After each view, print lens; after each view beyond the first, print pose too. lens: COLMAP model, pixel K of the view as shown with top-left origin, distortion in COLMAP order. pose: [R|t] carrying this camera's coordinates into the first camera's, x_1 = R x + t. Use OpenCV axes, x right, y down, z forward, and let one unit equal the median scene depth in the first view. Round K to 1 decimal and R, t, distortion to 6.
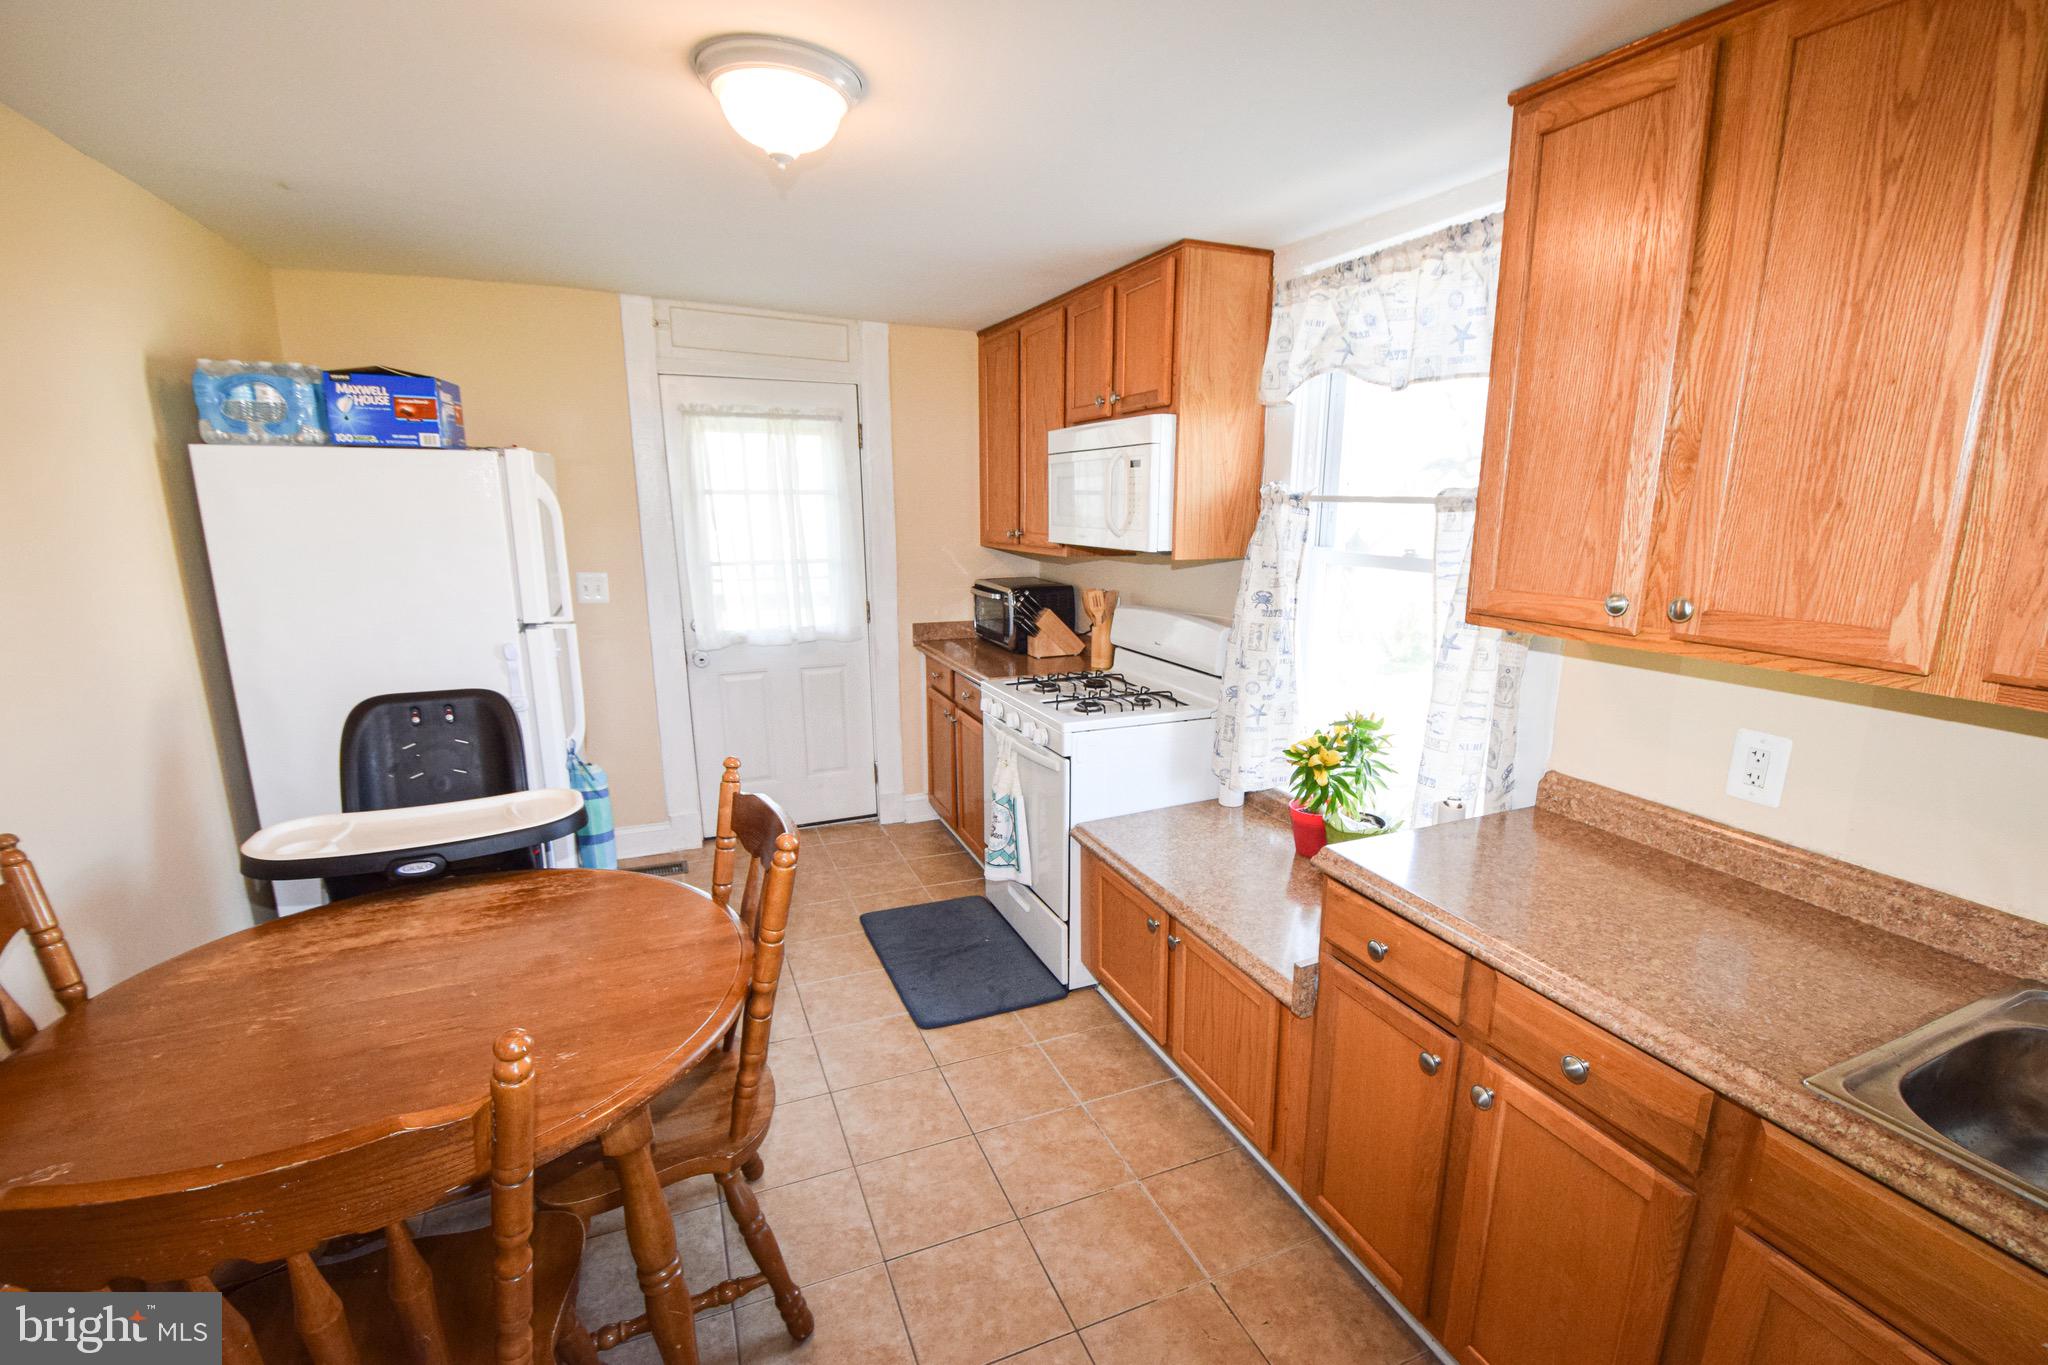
lens RADIAL K [[896.6, 0, 1033.3], [0, 896.6, 695.1], [0, 0, 1]] dist [-0.000499, -0.011556]
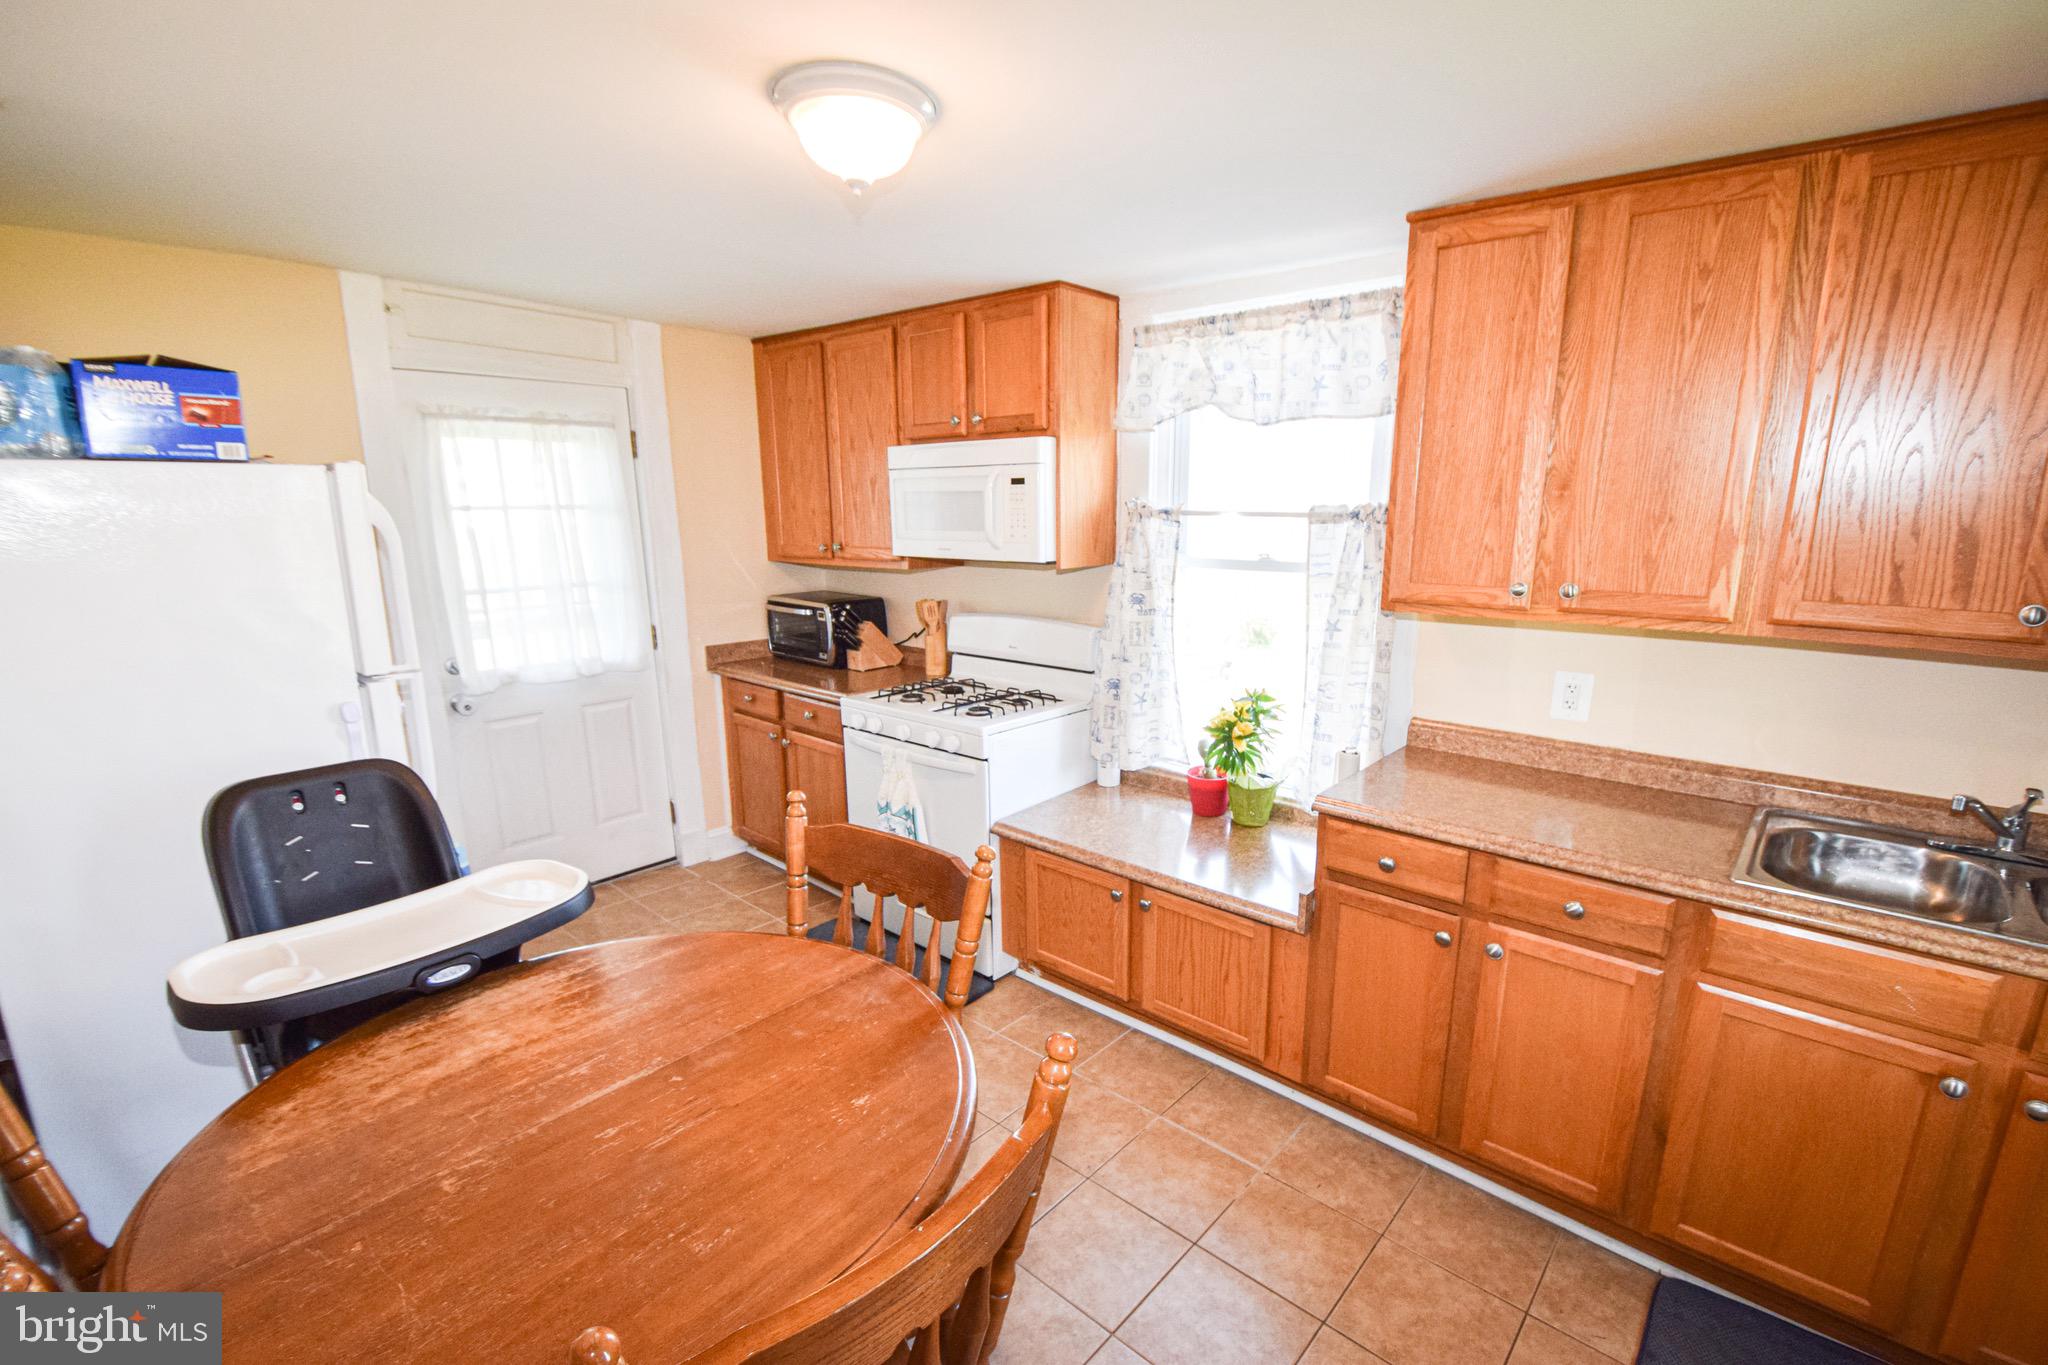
lens RADIAL K [[896.6, 0, 1038.3], [0, 896.6, 694.9], [0, 0, 1]] dist [-0.000499, -0.011556]
pose [[0.907587, -0.093895, 0.409231, -0.421541], [0.096561, 0.995226, 0.014197, -0.019161], [-0.408610, 0.026631, 0.912320, 0.013330]]
